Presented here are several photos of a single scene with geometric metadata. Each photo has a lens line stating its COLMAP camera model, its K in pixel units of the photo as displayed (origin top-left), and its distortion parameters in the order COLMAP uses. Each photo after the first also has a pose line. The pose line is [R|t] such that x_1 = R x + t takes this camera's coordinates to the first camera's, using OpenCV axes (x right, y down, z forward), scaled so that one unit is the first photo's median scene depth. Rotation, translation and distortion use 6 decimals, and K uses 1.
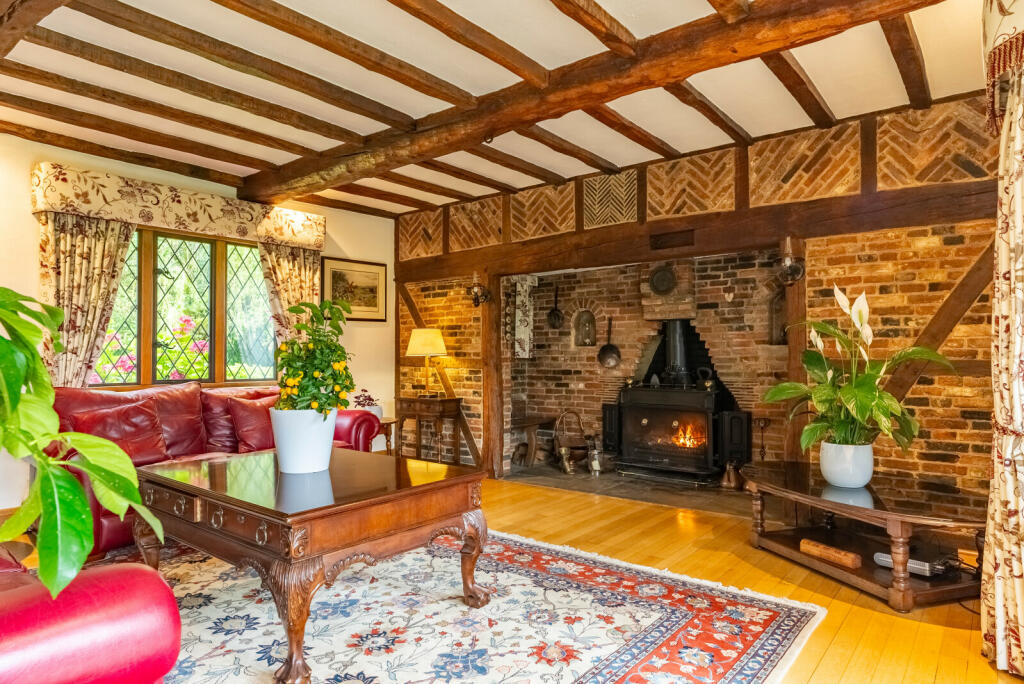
lens RADIAL K [[613.6, 0, 509.4], [0, 613.6, 346.5], [0, 0, 1]] dist [0.001651, 0.001332]
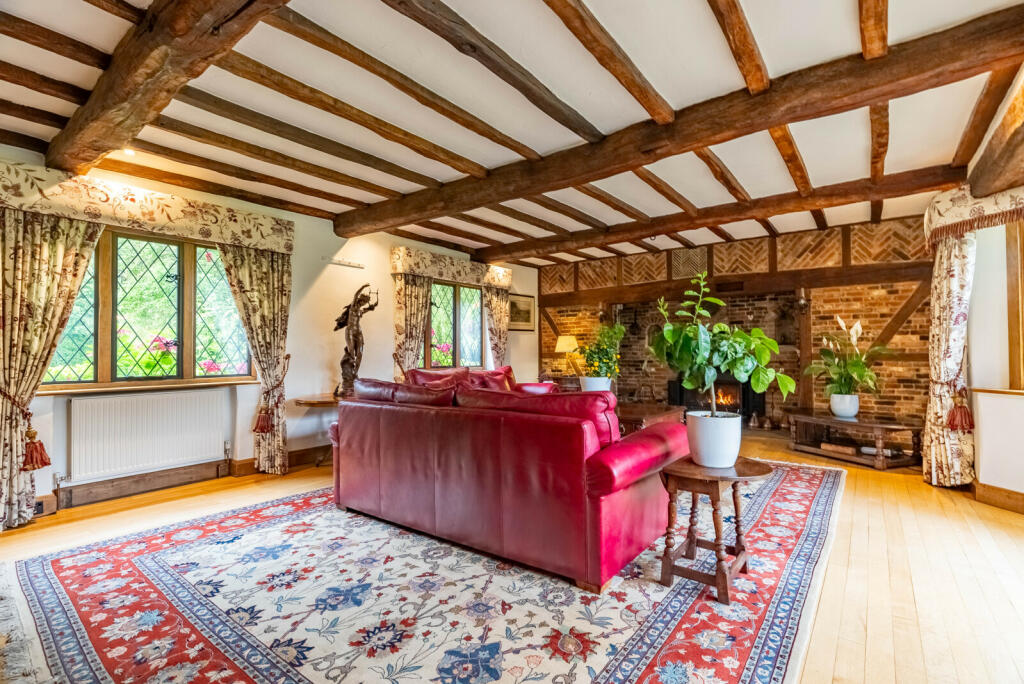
lens RADIAL K [[467.8, 0, 515.0], [0, 467.8, 343.9], [0, 0, 1]] dist [0.004204, -0.000412]
pose [[0.999604, -0.002253, 0.028038, -0.455787], [0.002317, 0.999995, -0.002249, -0.005767], [-0.028032, 0.002313, 0.999604, -0.400371]]
